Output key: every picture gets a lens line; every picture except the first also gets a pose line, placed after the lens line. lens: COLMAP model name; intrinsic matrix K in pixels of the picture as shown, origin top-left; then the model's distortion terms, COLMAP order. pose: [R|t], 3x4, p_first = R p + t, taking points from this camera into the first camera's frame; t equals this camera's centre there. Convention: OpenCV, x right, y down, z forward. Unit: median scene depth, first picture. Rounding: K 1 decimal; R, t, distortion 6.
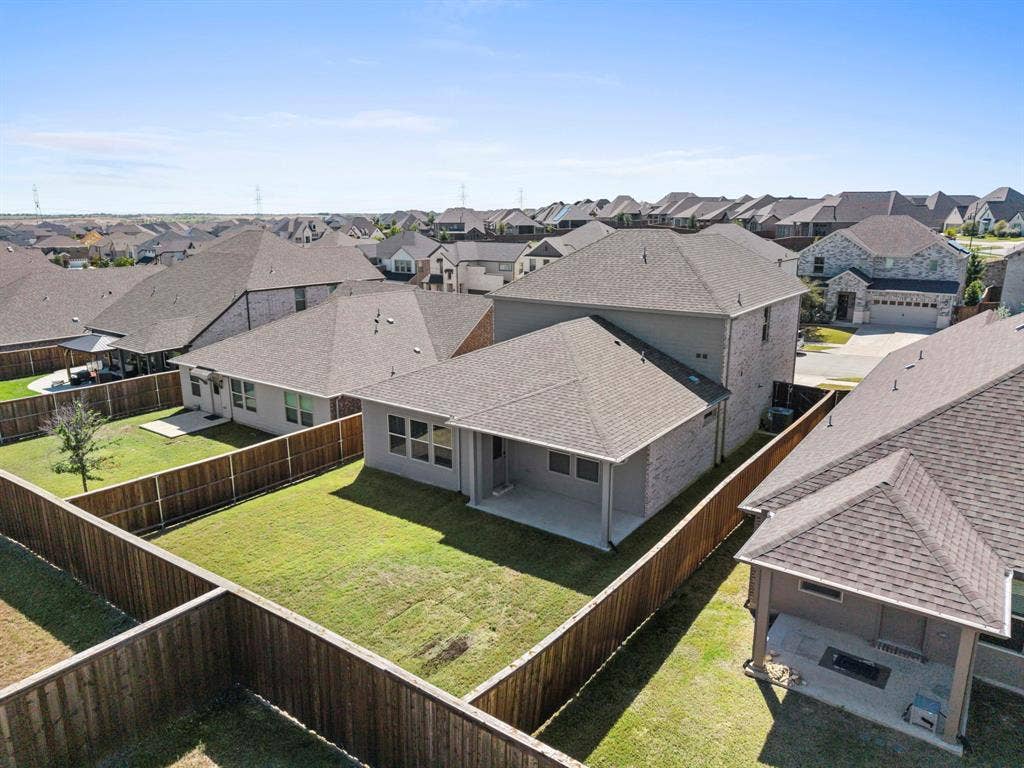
lens RADIAL K [[666.6, 0, 512.0], [0, 666.6, 384.0], [0, 0, 1]] dist [0.013291, -0.000151]
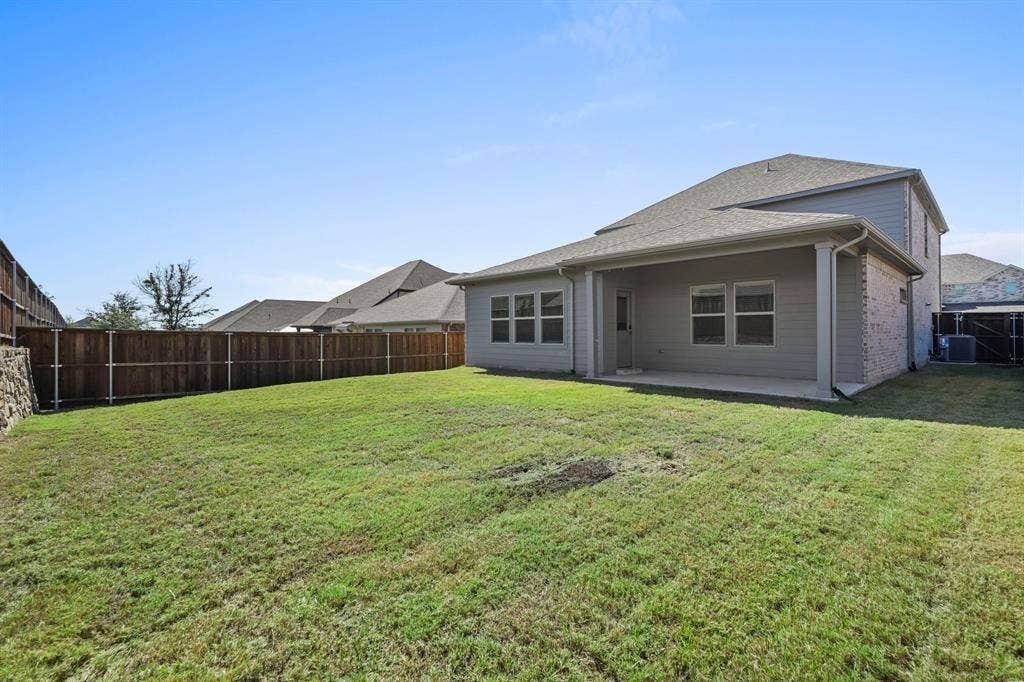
lens RADIAL K [[447.8, 0, 512.0], [0, 447.8, 341.0], [0, 0, 1]] dist [-0.005061, 0.000502]
pose [[0.981726, -0.003333, -0.190273, -0.049129], [-0.040458, 0.973334, -0.225796, 0.250778], [0.185952, 0.229368, 0.955412, 0.477387]]
